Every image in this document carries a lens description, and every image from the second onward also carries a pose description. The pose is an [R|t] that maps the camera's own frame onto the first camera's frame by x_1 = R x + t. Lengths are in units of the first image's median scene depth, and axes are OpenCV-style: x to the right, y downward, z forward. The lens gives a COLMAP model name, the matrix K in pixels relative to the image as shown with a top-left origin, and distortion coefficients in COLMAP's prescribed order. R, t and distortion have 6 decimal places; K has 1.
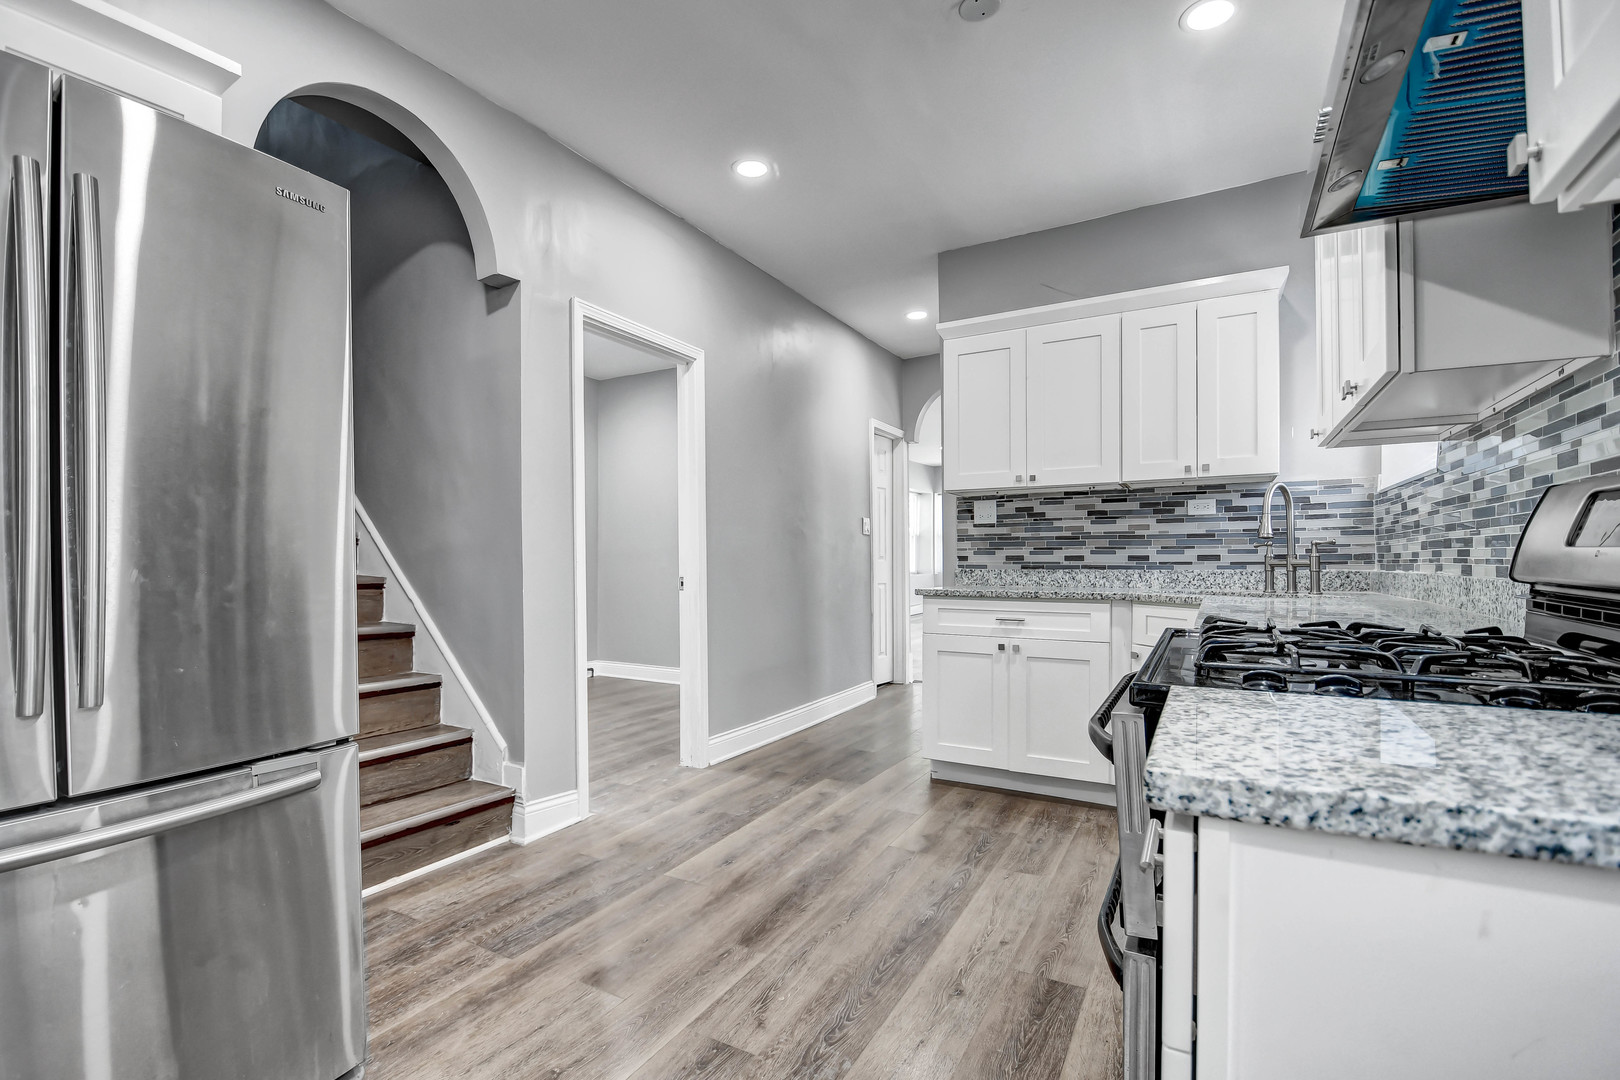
lens RADIAL K [[743.4, 0, 809.8], [0, 743.4, 566.9], [0, 0, 1]] dist [-0.000754, -0.000268]
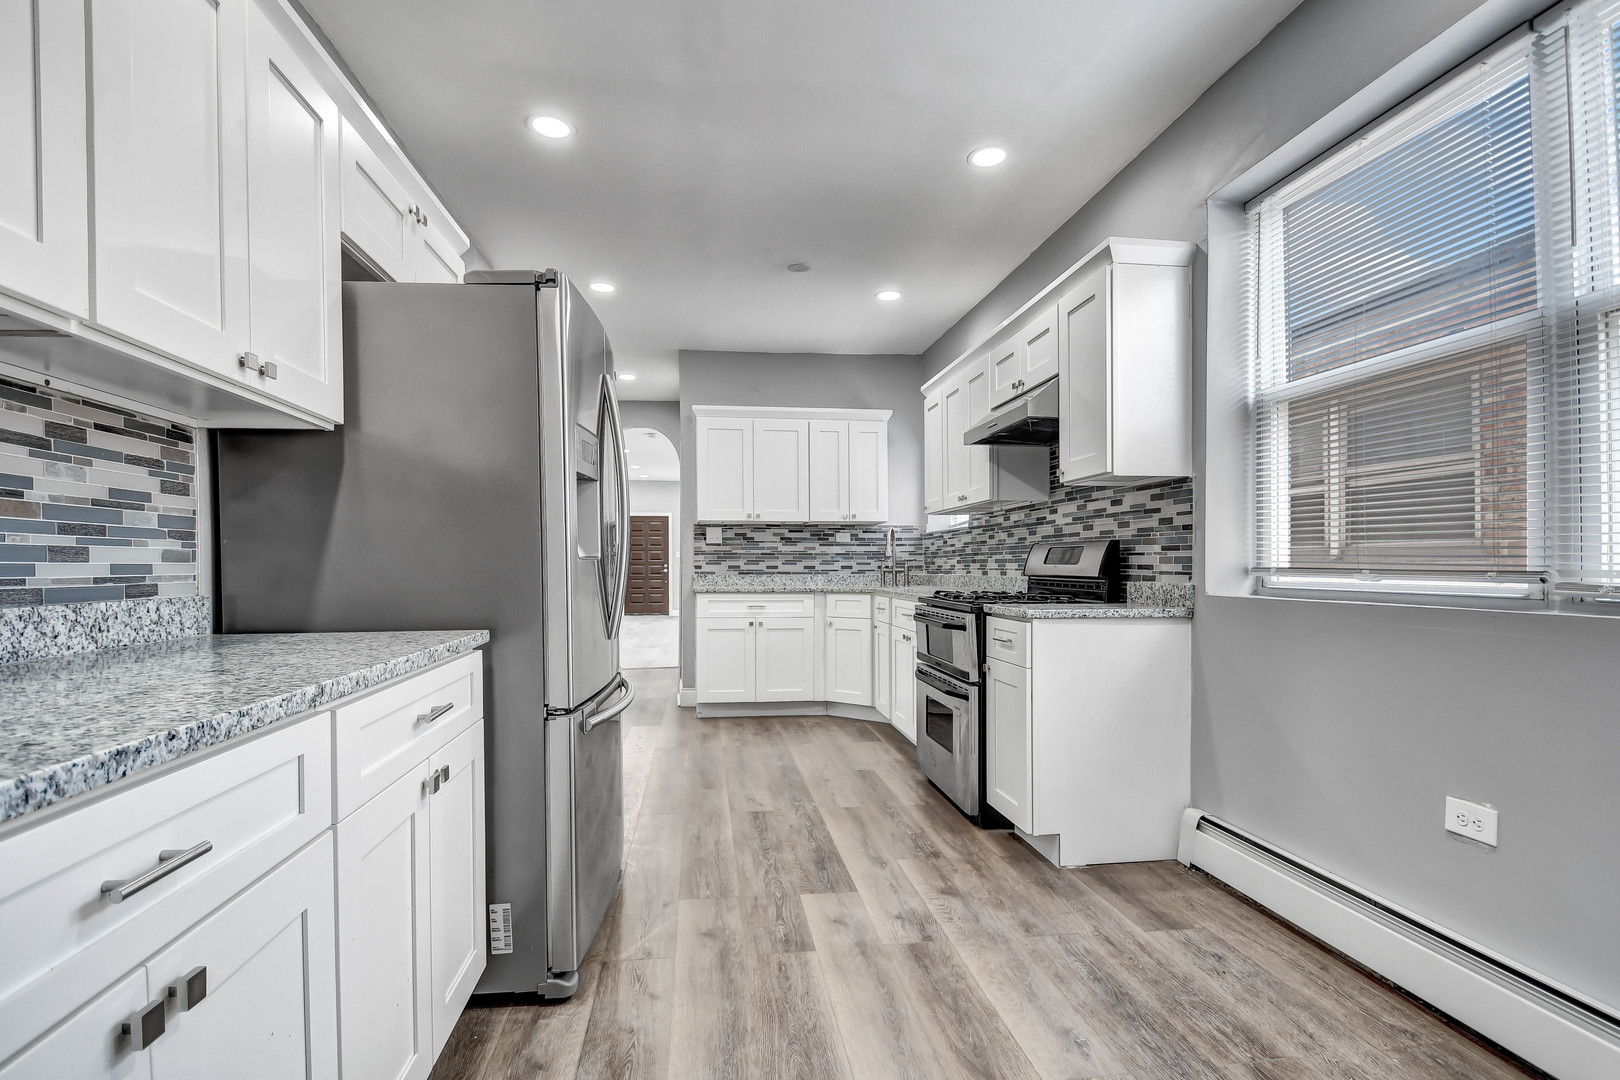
lens RADIAL K [[743.4, 0, 809.8], [0, 743.4, 566.9], [0, 0, 1]] dist [-0.000754, -0.000268]
pose [[0.802119, 0.004406, 0.597148, -0.547112], [0.003323, 0.999924, -0.011841, 0.006577], [-0.597155, 0.011483, 0.802044, -0.314533]]
